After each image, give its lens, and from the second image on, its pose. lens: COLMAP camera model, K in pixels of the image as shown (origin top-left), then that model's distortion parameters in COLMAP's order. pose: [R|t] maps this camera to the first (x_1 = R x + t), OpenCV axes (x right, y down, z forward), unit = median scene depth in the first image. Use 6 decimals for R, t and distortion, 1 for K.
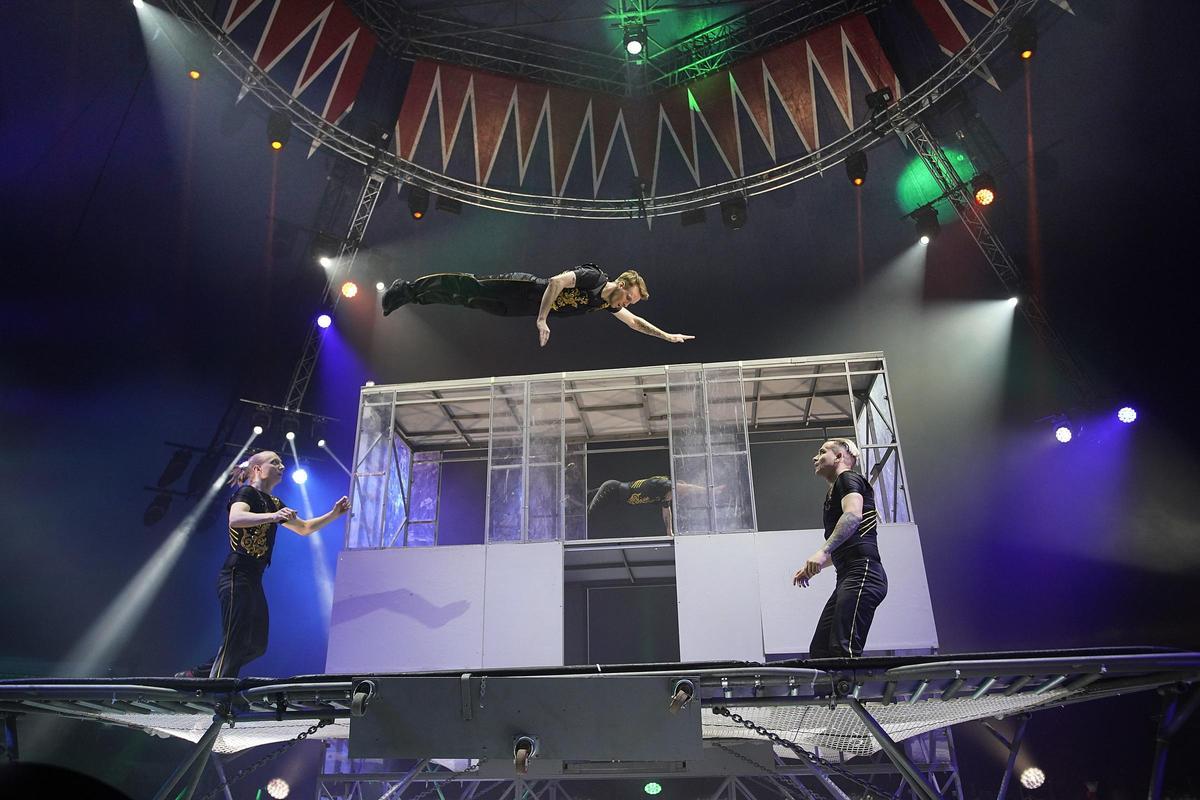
lens RADIAL K [[823.4, 0, 600.0], [0, 823.4, 400.0], [0, 0, 1]] dist [0.007351, 0.002421]
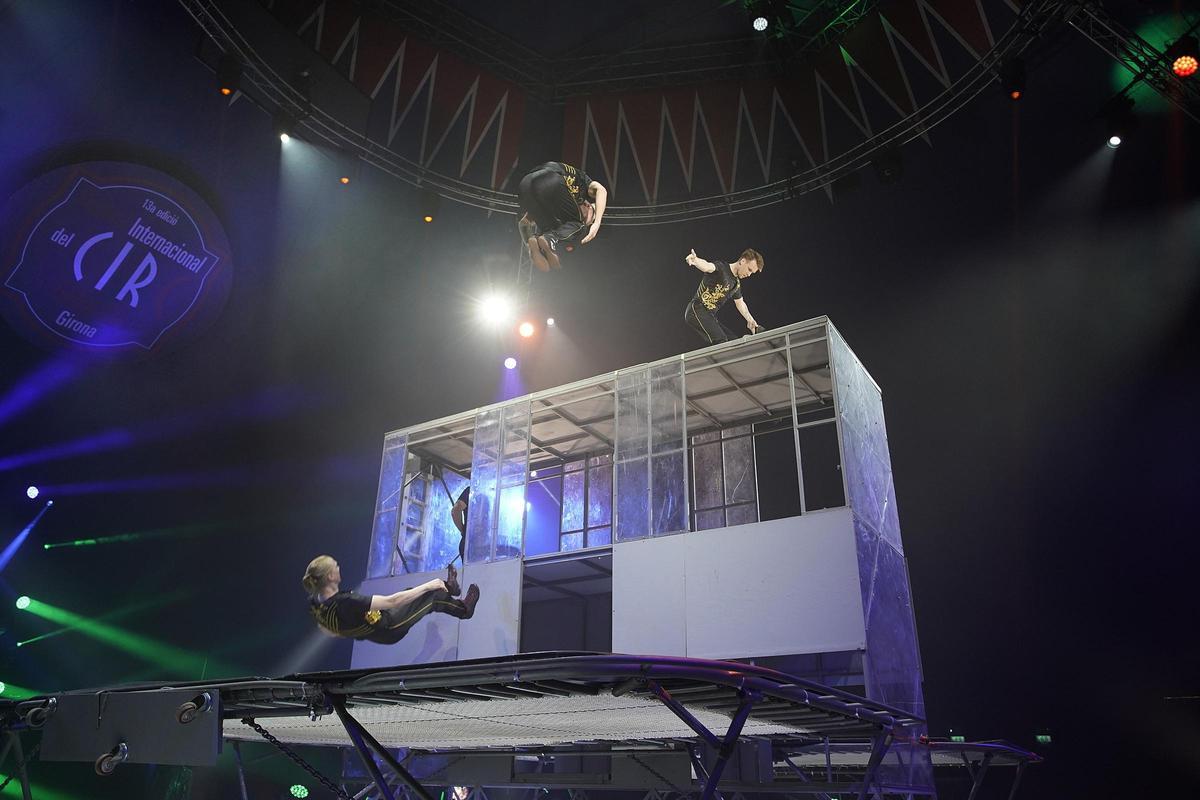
lens RADIAL K [[835.5, 0, 600.0], [0, 835.5, 400.0], [0, 0, 1]] dist [-0.009606, -0.000172]
pose [[0.905738, -0.150584, -0.396186, 0.426283], [0.147288, 0.988327, -0.038926, 0.027429], [0.397423, -0.023097, 0.917345, 0.073205]]
